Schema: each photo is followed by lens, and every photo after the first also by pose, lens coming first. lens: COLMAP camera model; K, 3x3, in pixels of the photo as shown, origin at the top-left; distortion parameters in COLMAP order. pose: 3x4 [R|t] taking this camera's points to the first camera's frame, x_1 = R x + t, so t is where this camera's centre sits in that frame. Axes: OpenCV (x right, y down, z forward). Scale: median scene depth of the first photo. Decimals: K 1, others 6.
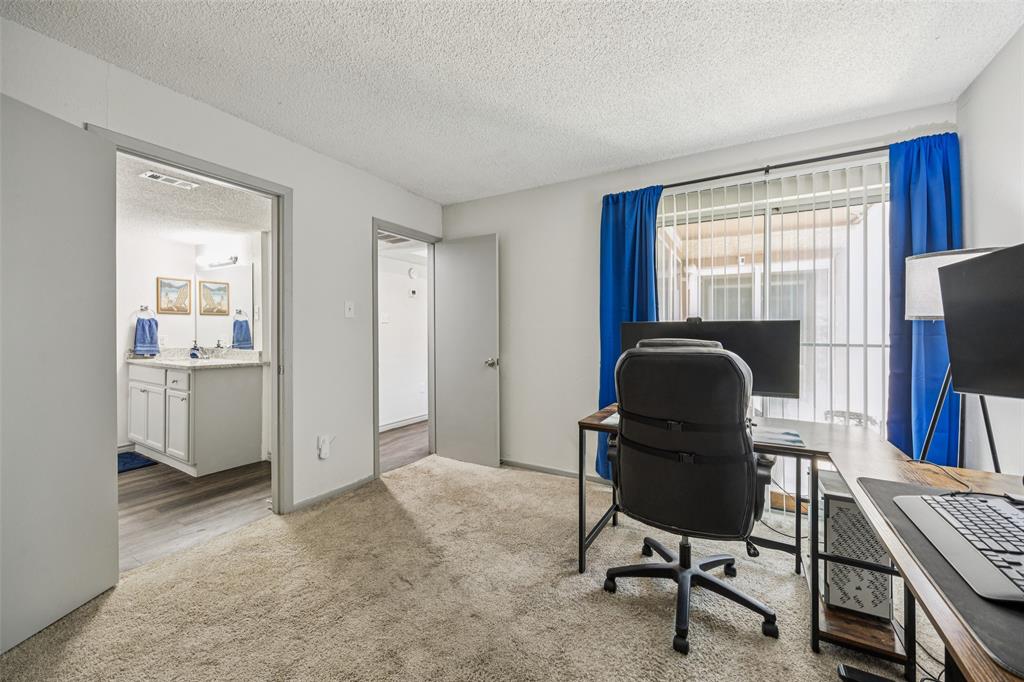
lens RADIAL K [[400.0, 0, 512.8], [0, 400.0, 336.0], [0, 0, 1]] dist [0.001242, -0.000854]
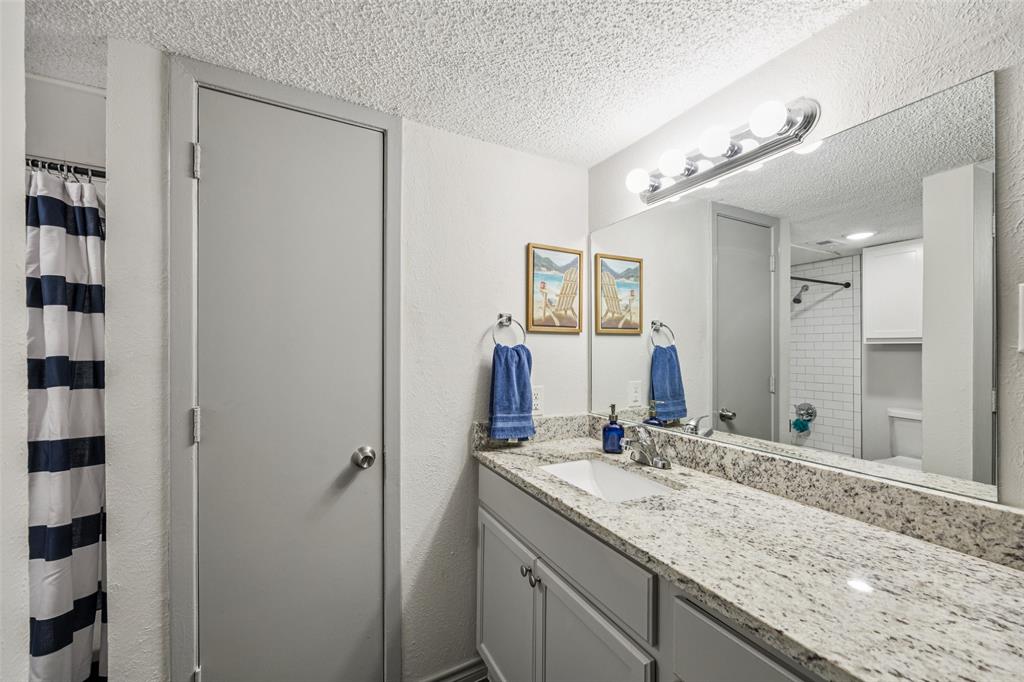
lens RADIAL K [[400.0, 0, 517.8], [0, 400.0, 347.4], [0, 0, 1]] dist [0.001242, -0.000854]
pose [[0.864762, -0.001628, -0.502180, -0.687049], [-0.008494, 0.999804, -0.017868, -0.033642], [0.502110, 0.019717, 0.864579, 0.639839]]
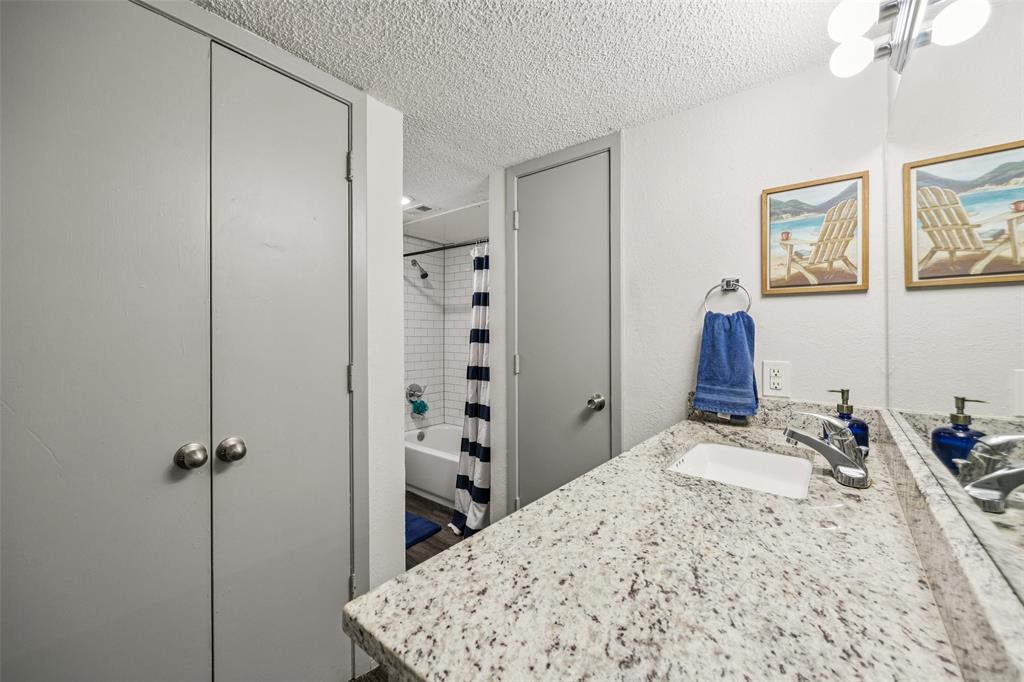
lens RADIAL K [[400.0, 0, 510.7], [0, 400.0, 330.6], [0, 0, 1]] dist [0.001242, -0.000854]
pose [[-0.129024, -0.009498, -0.991596, -0.514963], [-0.015957, 0.999845, -0.007500, -0.020986], [0.991513, 0.014855, -0.129155, 0.824932]]
